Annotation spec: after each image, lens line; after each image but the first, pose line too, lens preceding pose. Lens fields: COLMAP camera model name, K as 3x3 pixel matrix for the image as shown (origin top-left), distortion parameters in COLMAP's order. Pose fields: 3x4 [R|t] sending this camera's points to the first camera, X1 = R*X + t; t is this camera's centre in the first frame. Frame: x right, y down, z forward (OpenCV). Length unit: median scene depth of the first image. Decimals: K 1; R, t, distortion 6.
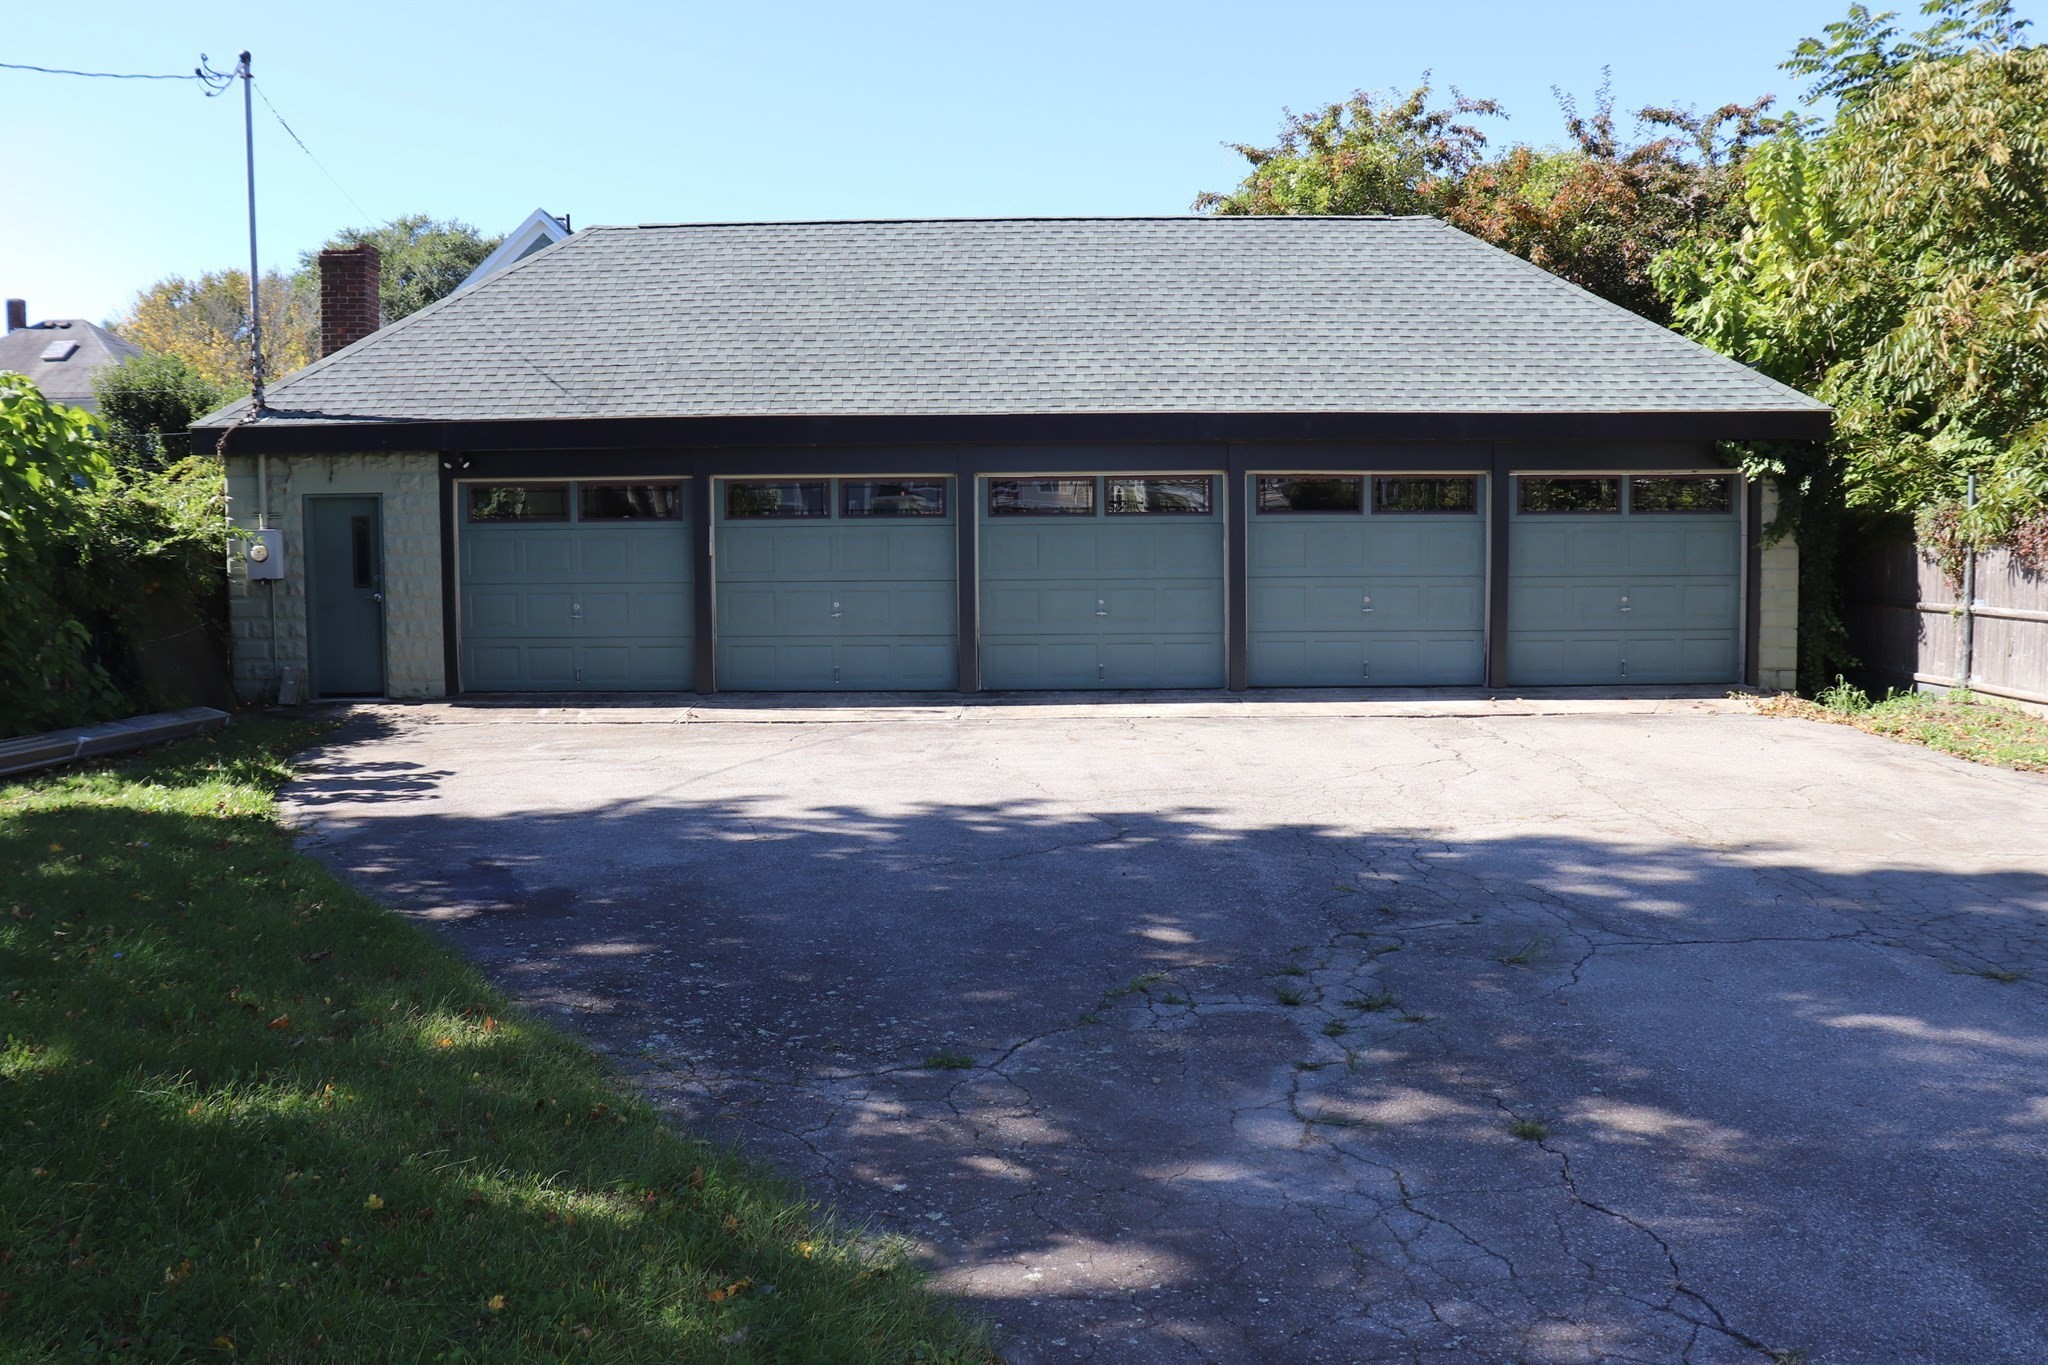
lens RADIAL K [[1706.9, 0, 1024.0], [0, 1706.9, 682.5], [0, 0, 1]] dist [-0.097227, 0.003751]
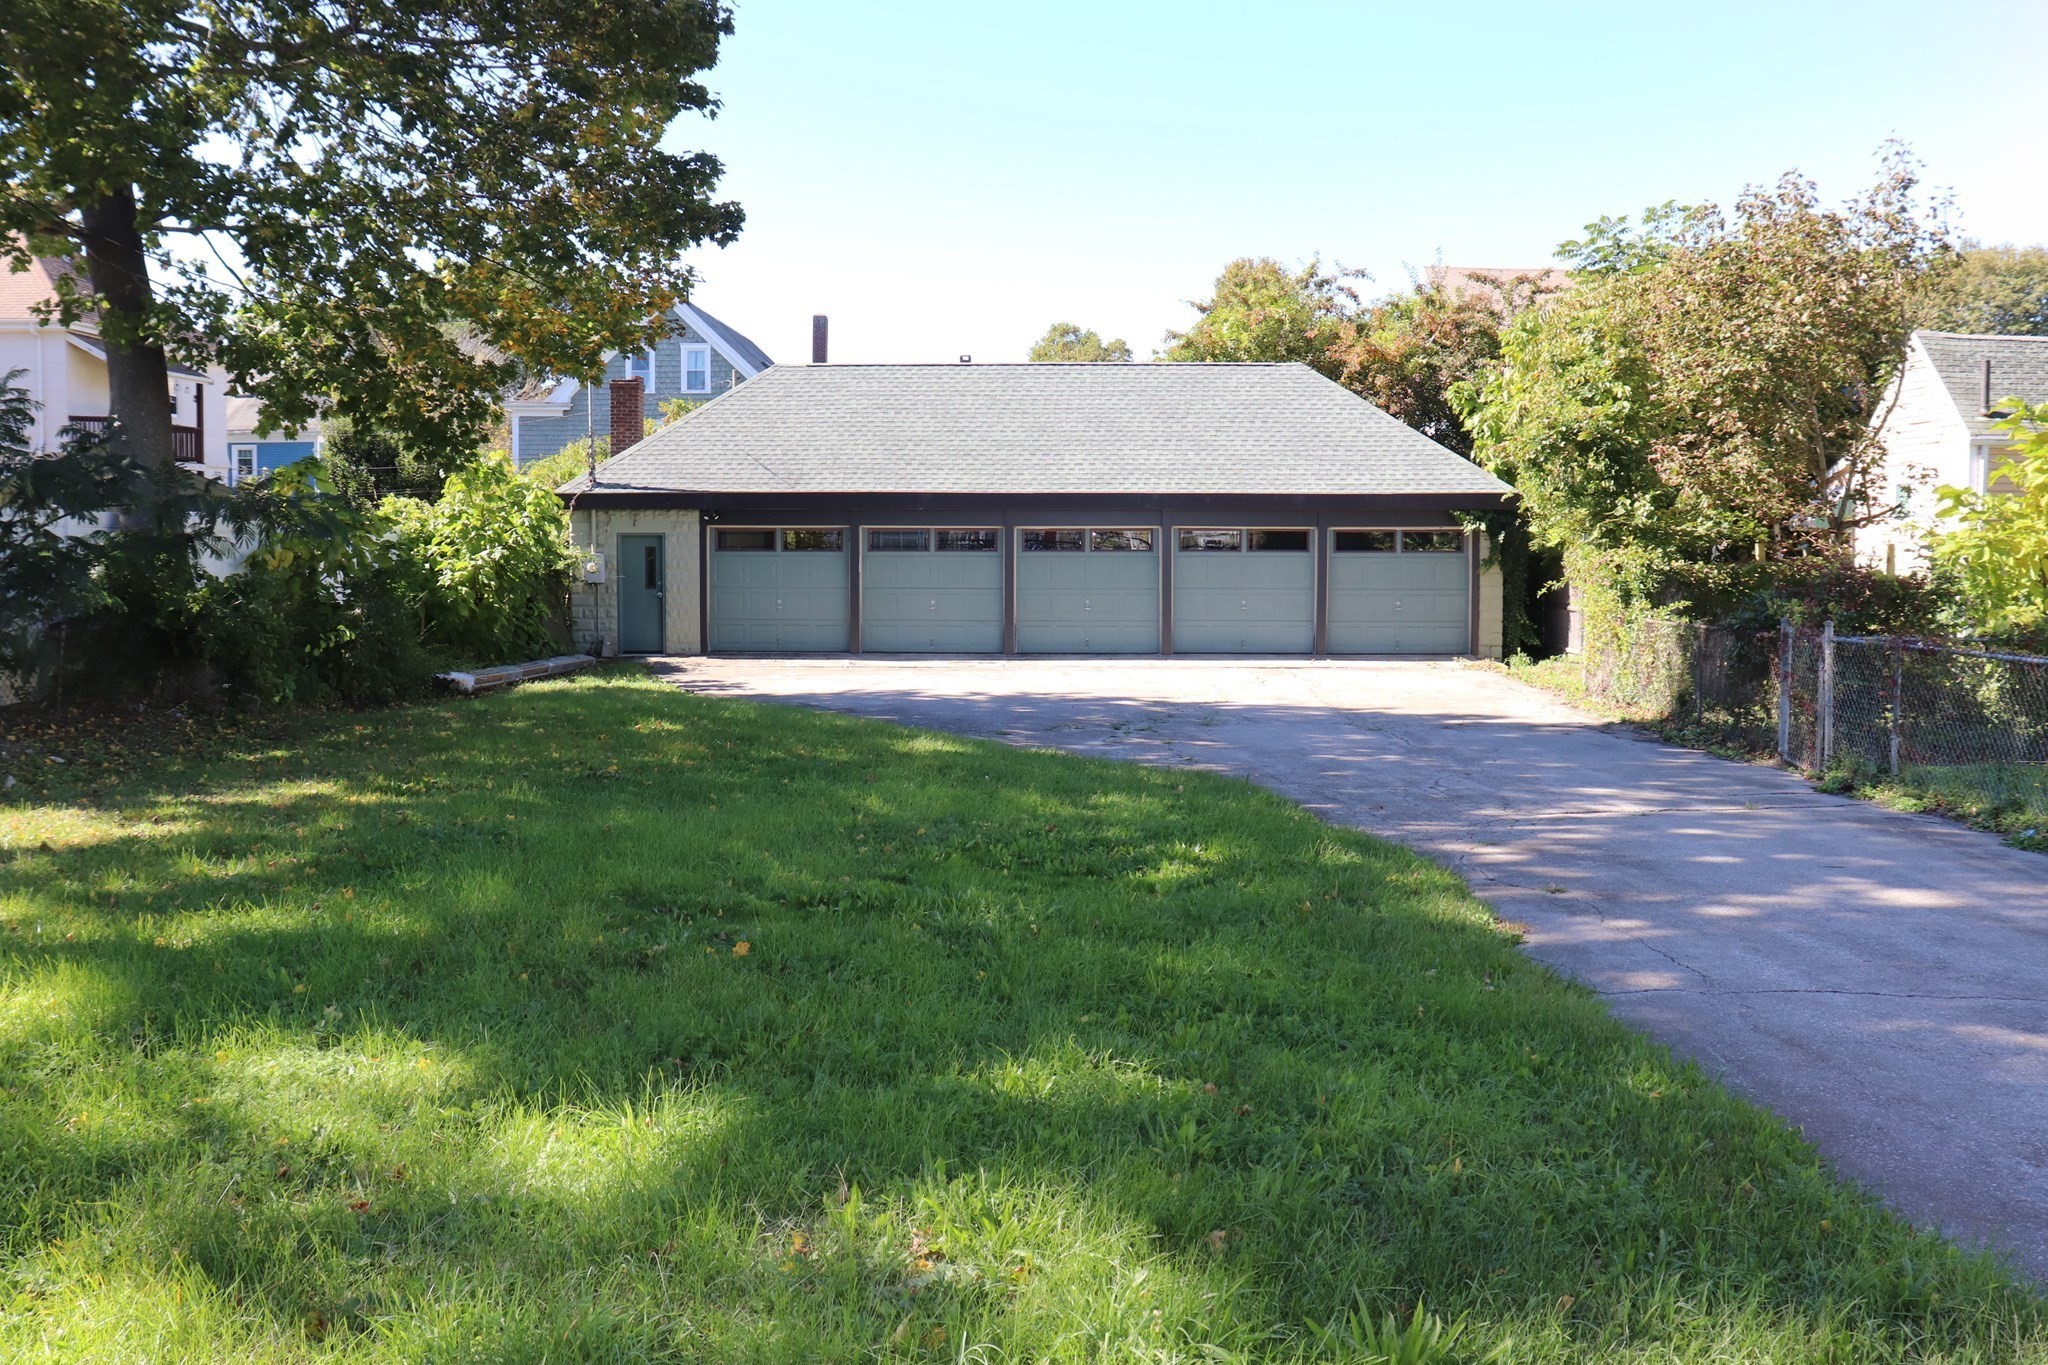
lens RADIAL K [[1787.0, 0, 1024.0], [0, 1787.0, 682.5], [0, 0, 1]] dist [-0.114900, -0.001008]
pose [[0.999729, 0.011112, -0.020480, 0.018819], [-0.011290, 0.999900, -0.008559, 0.049194], [0.020383, 0.008788, 0.999754, -0.782287]]
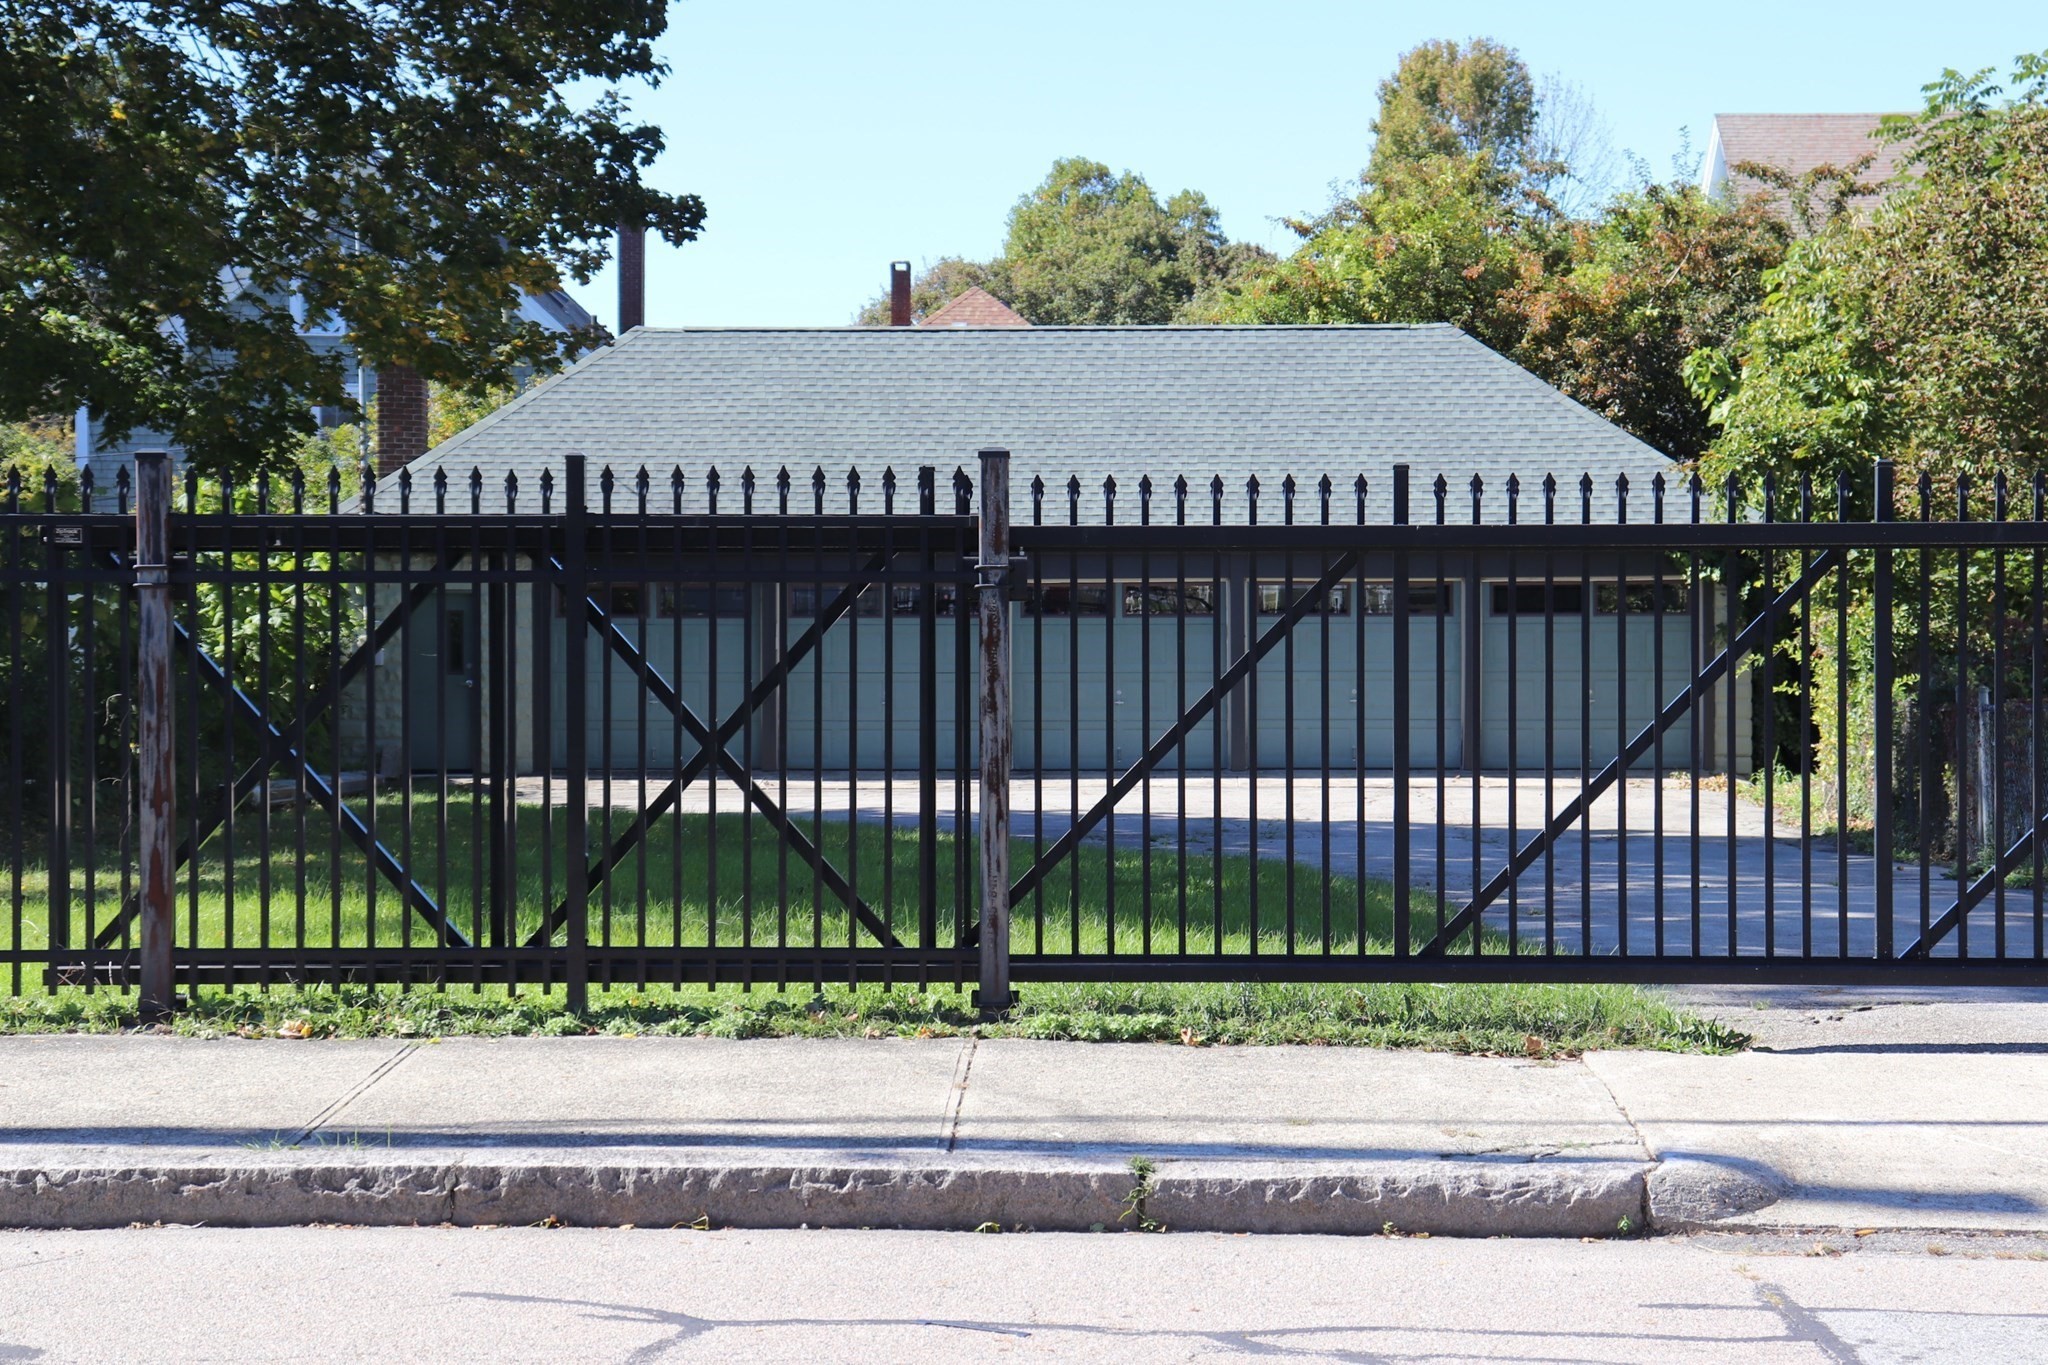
lens RADIAL K [[4007.7, 0, 1024.0], [0, 4007.7, 682.5], [0, 0, 1]] dist [0.271054, 0.403394]
pose [[0.999893, 0.006593, -0.013073, 0.016325], [-0.007471, 0.997637, -0.068301, 0.128787], [0.012592, 0.068392, 0.997579, -1.659229]]
